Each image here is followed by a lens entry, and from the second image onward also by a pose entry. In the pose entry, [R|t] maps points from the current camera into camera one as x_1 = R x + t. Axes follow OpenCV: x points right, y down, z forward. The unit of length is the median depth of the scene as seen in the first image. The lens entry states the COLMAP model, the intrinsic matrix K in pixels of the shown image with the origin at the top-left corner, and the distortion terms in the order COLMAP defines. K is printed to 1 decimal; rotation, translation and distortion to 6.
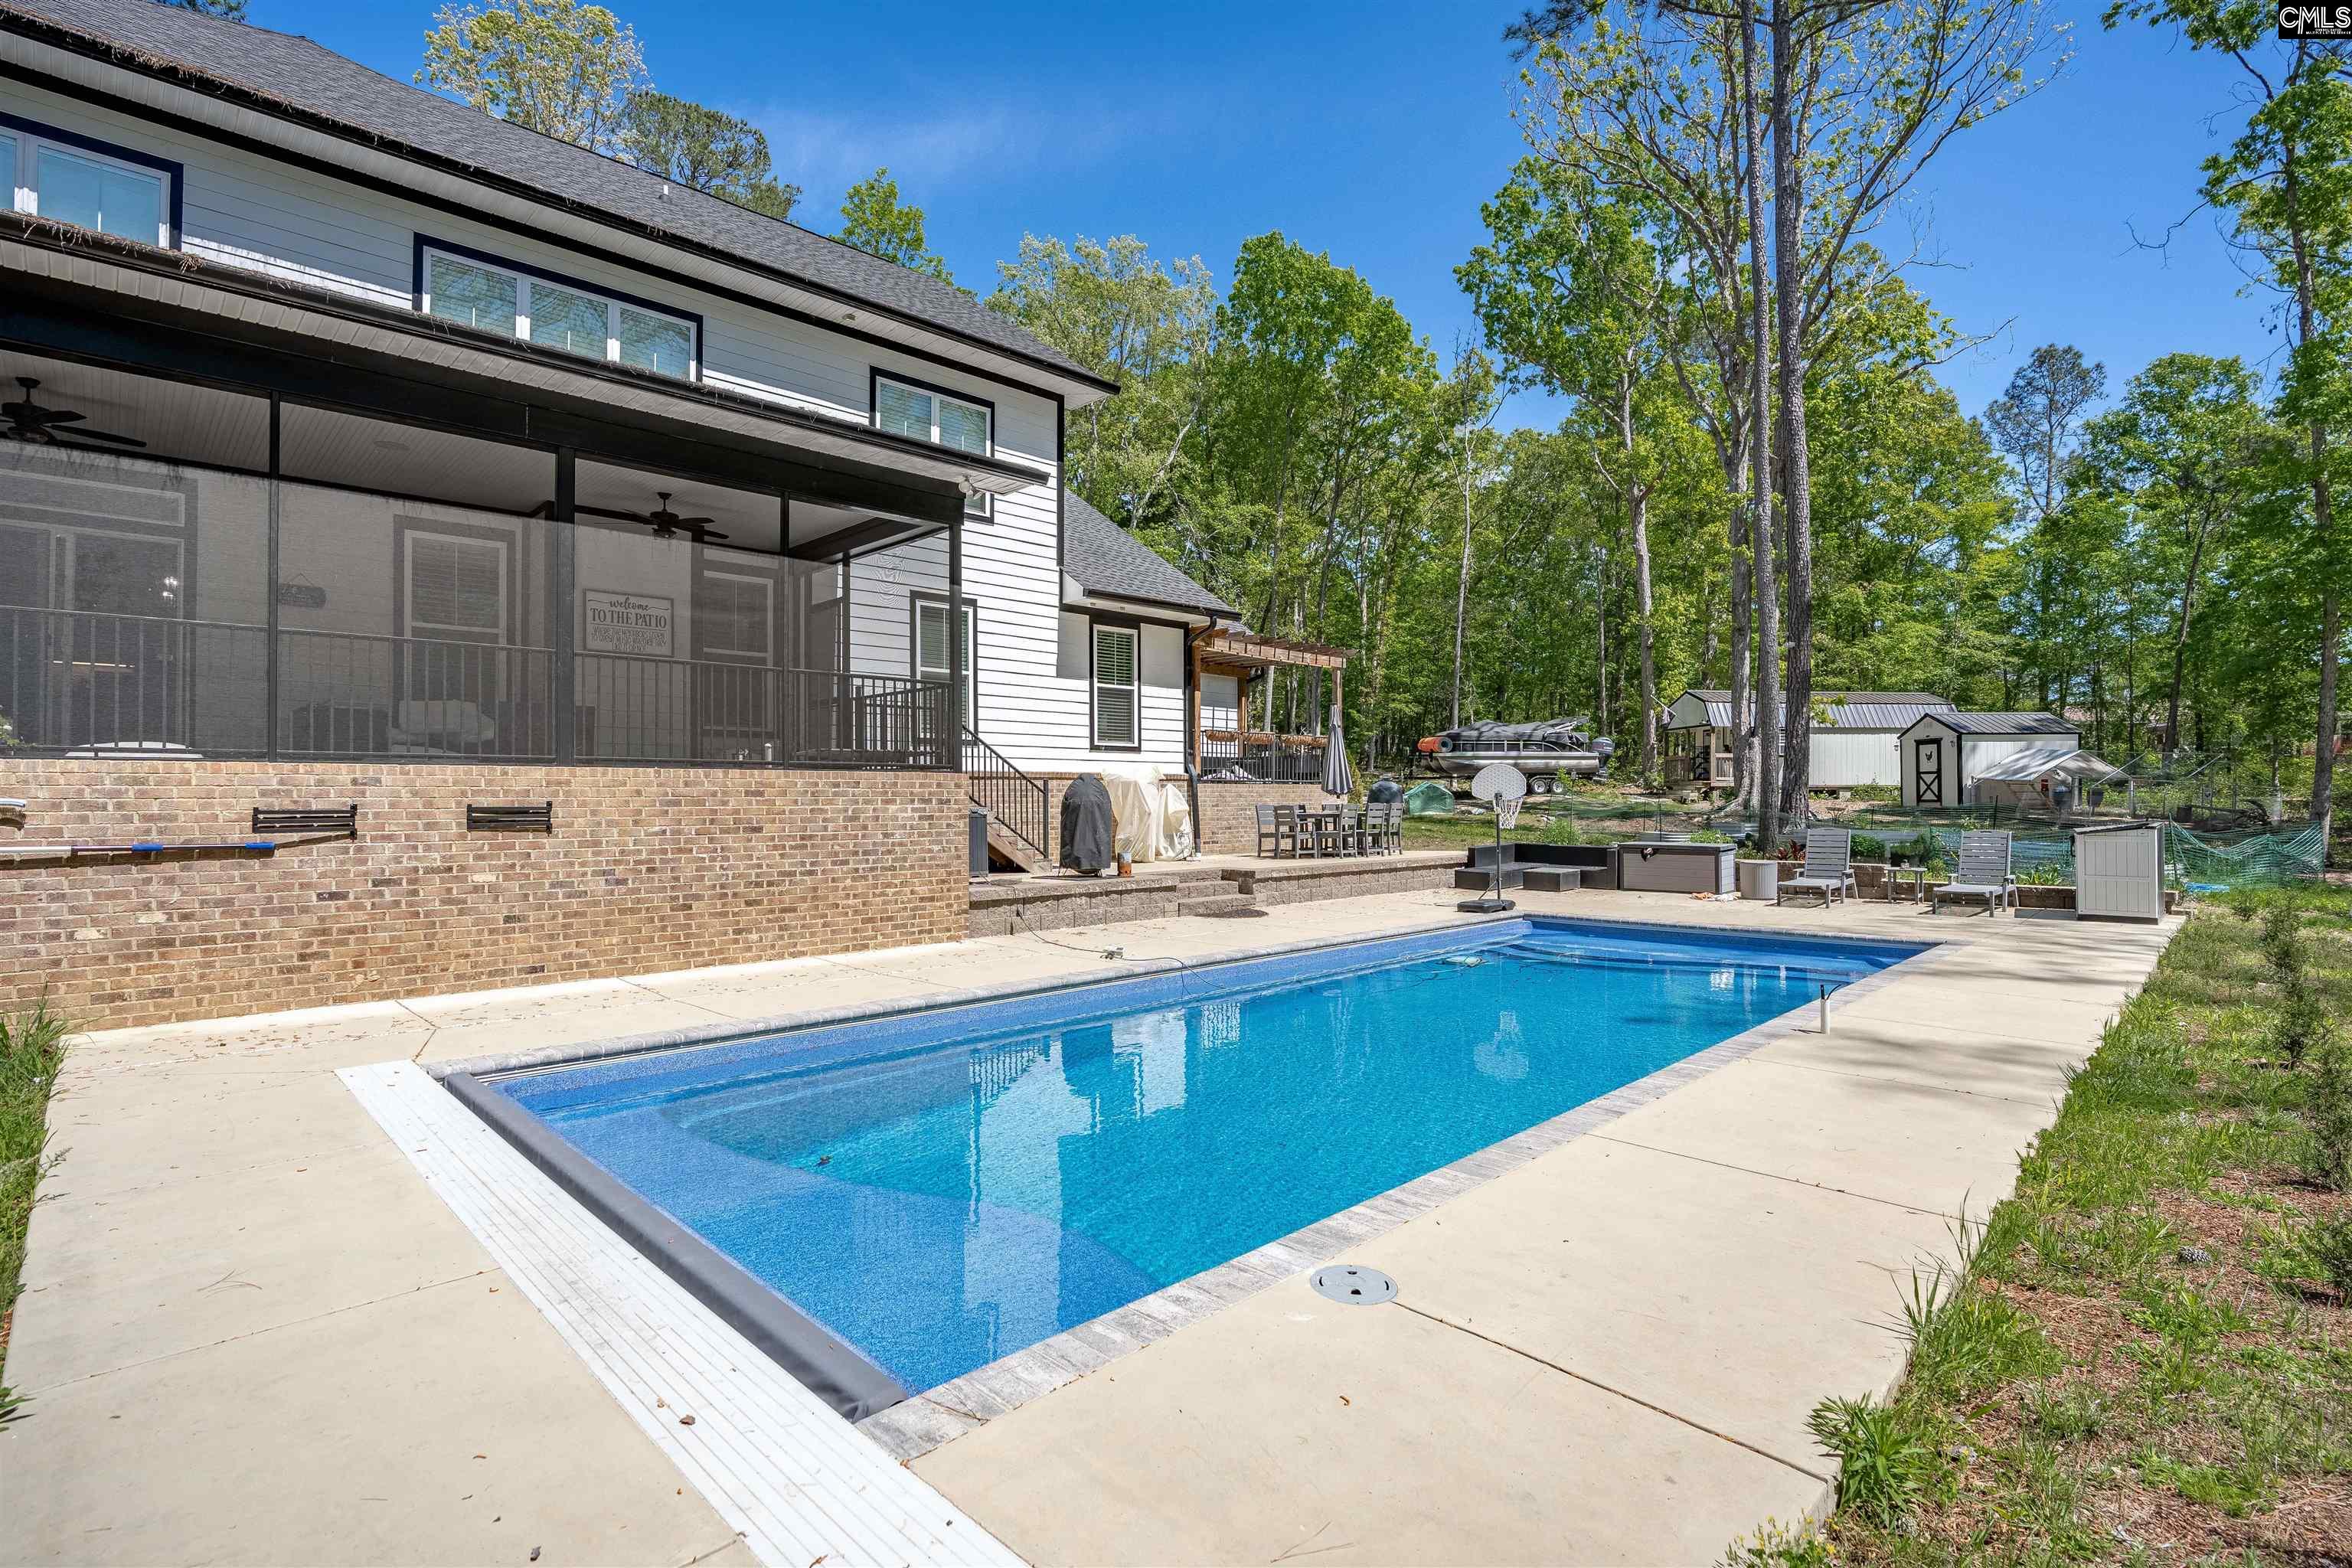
lens RADIAL K [[1085.5, 0, 1176.0], [0, 1085.5, 784.0], [0, 0, 1]] dist [-0.001689, 0.000192]
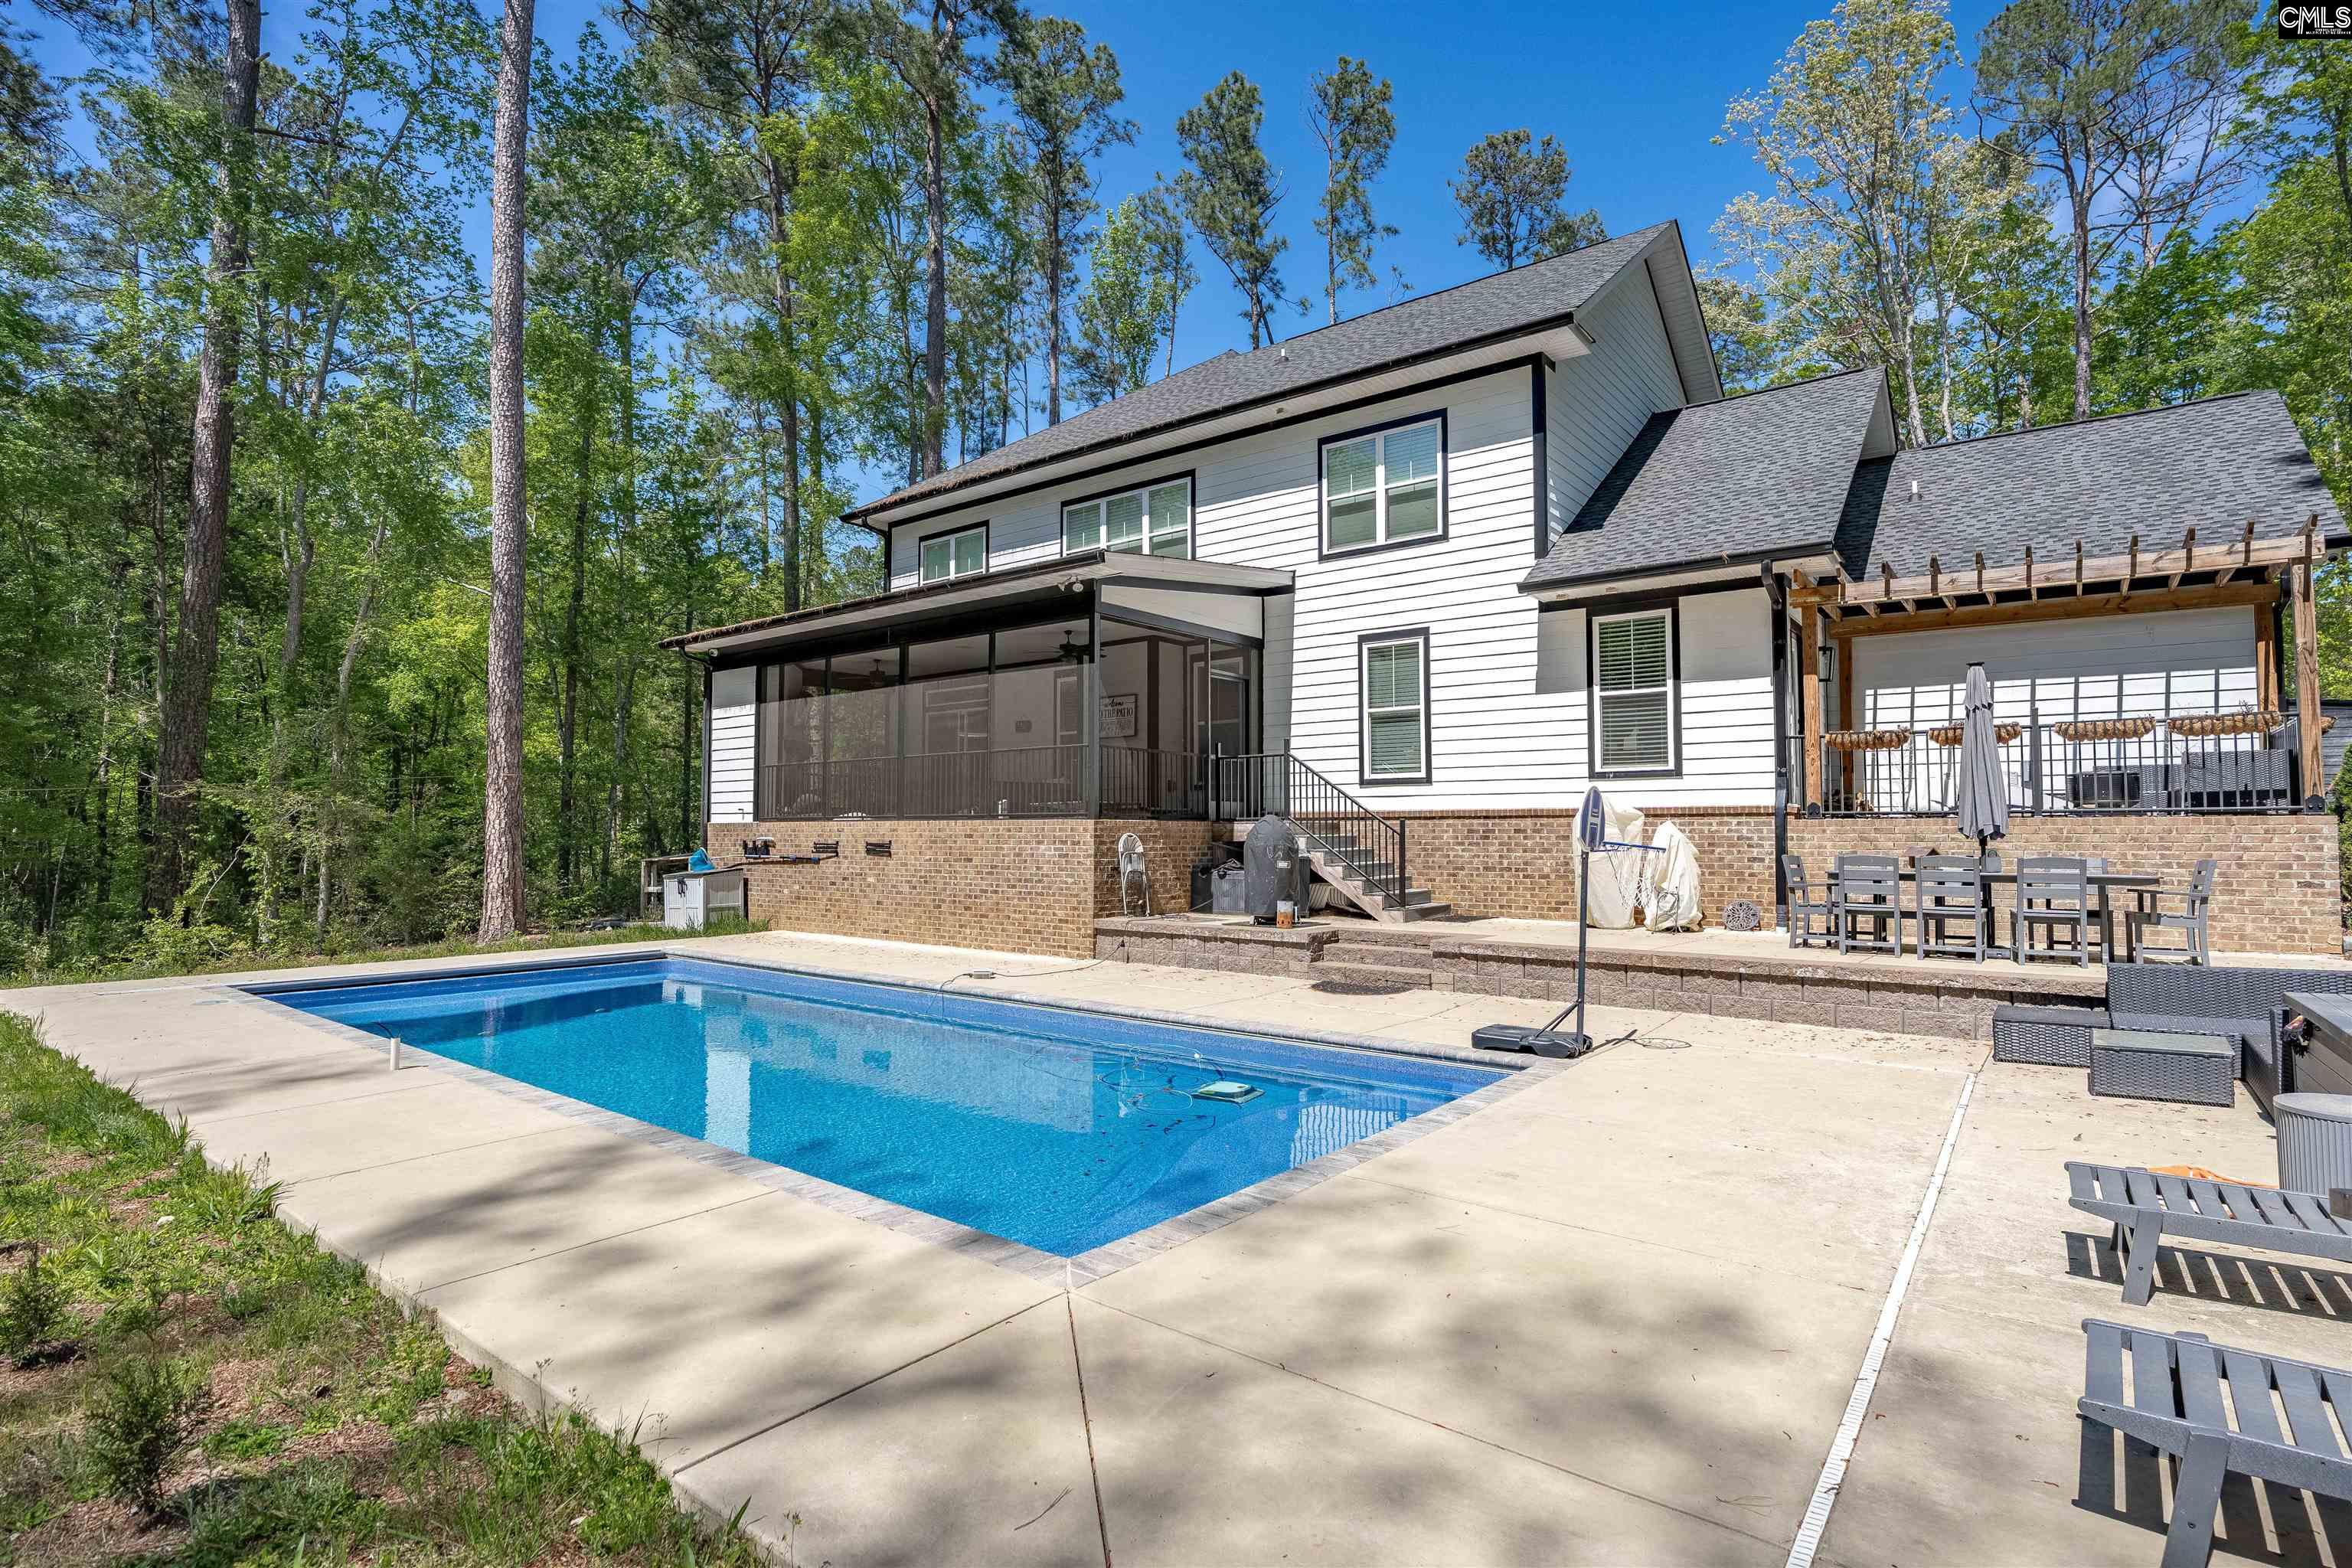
lens RADIAL K [[1102.7, 0, 1184.3], [0, 1102.7, 771.4], [0, 0, 1]] dist [-0.019371, 0.001724]
pose [[0.152345, -0.050244, -0.987049, 0.830043], [0.011803, 0.998728, -0.049017, -0.001768], [0.988257, -0.004183, 0.152744, 0.747355]]
